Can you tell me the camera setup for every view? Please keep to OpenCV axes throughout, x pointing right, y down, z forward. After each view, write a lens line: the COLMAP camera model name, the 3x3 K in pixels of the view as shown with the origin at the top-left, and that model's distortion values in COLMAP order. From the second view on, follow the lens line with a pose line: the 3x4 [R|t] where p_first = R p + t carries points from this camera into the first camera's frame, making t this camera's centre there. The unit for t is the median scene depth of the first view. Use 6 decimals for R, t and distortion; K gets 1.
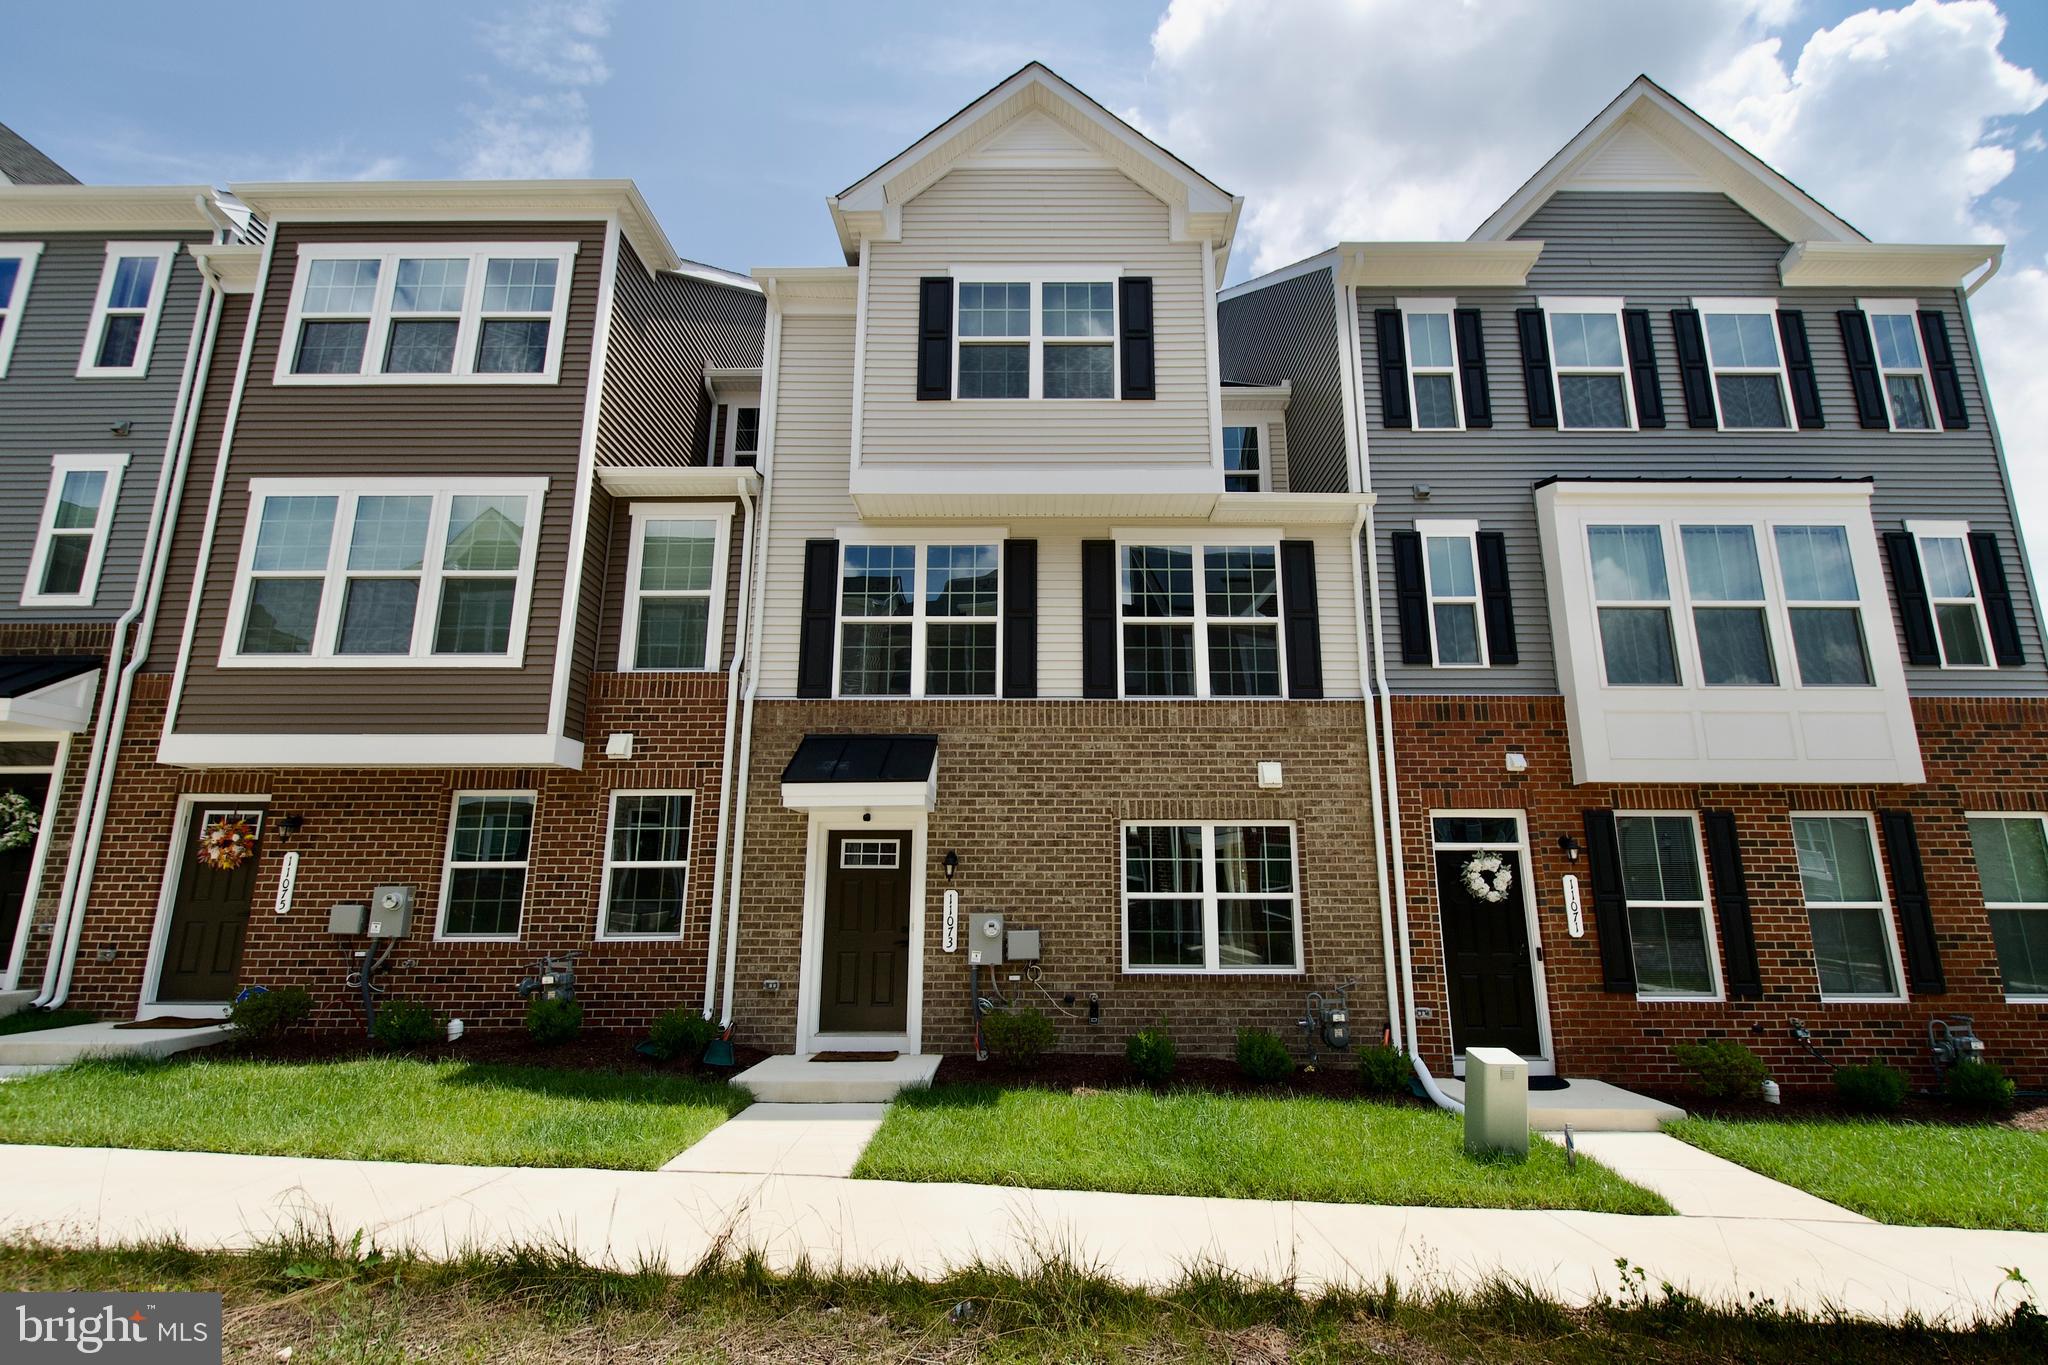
lens RADIAL K [[898.9, 0, 1045.0], [0, 898.9, 710.4], [0, 0, 1]] dist [0.010957, -0.007483]
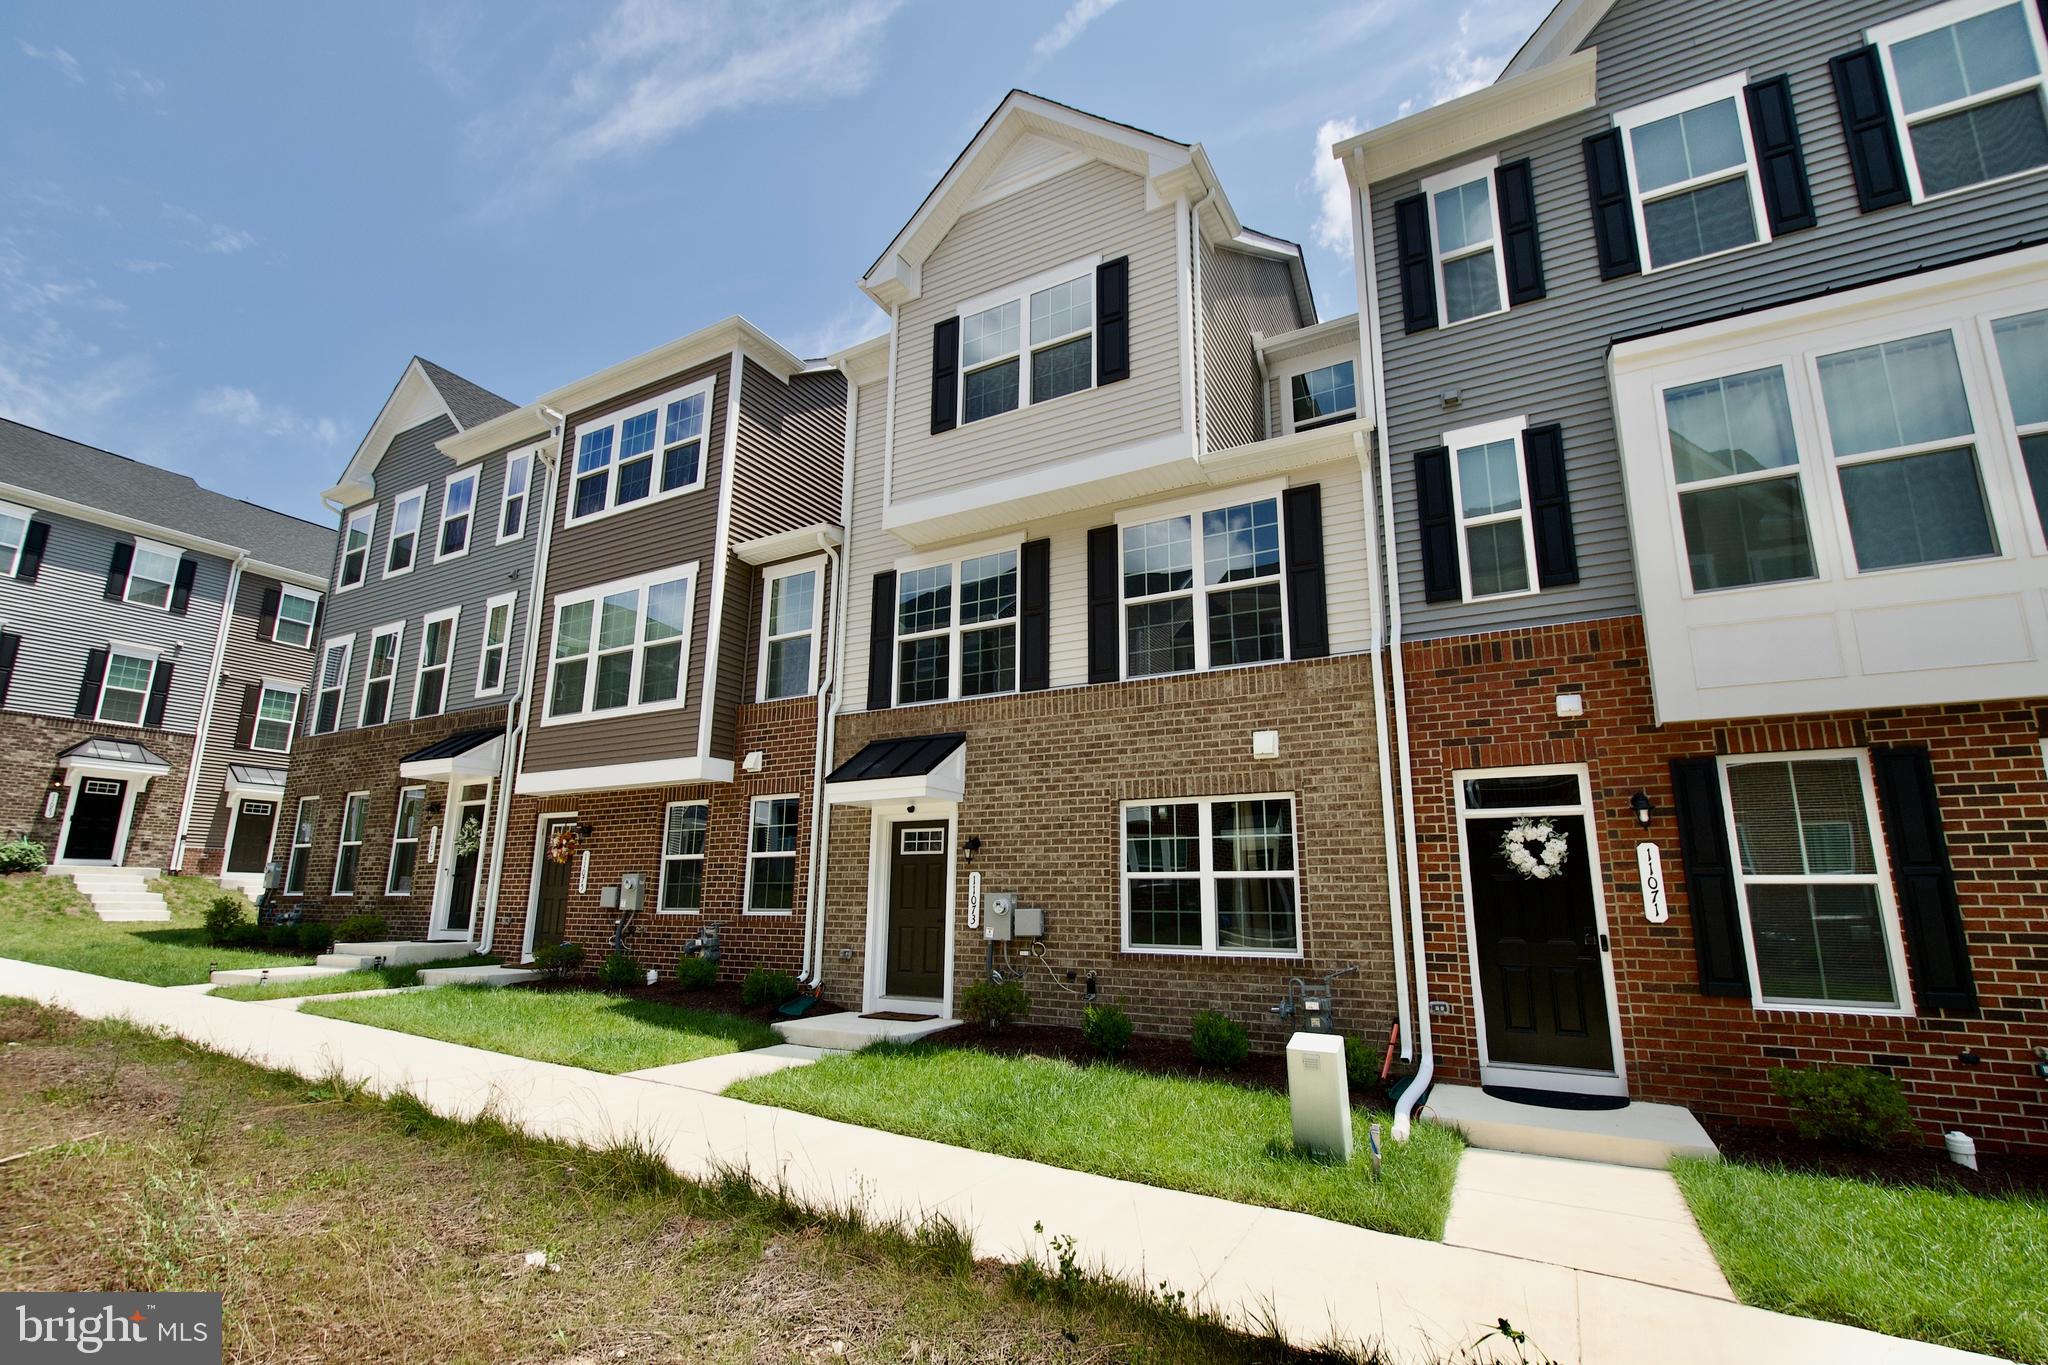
lens RADIAL K [[898.9, 0, 1045.0], [0, 898.9, 710.4], [0, 0, 1]] dist [0.010957, -0.007483]
pose [[0.882348, -0.094683, -0.460974, 0.484565], [0.094045, 0.995269, -0.024415, 0.037799], [0.461105, -0.021810, 0.887078, 0.069429]]
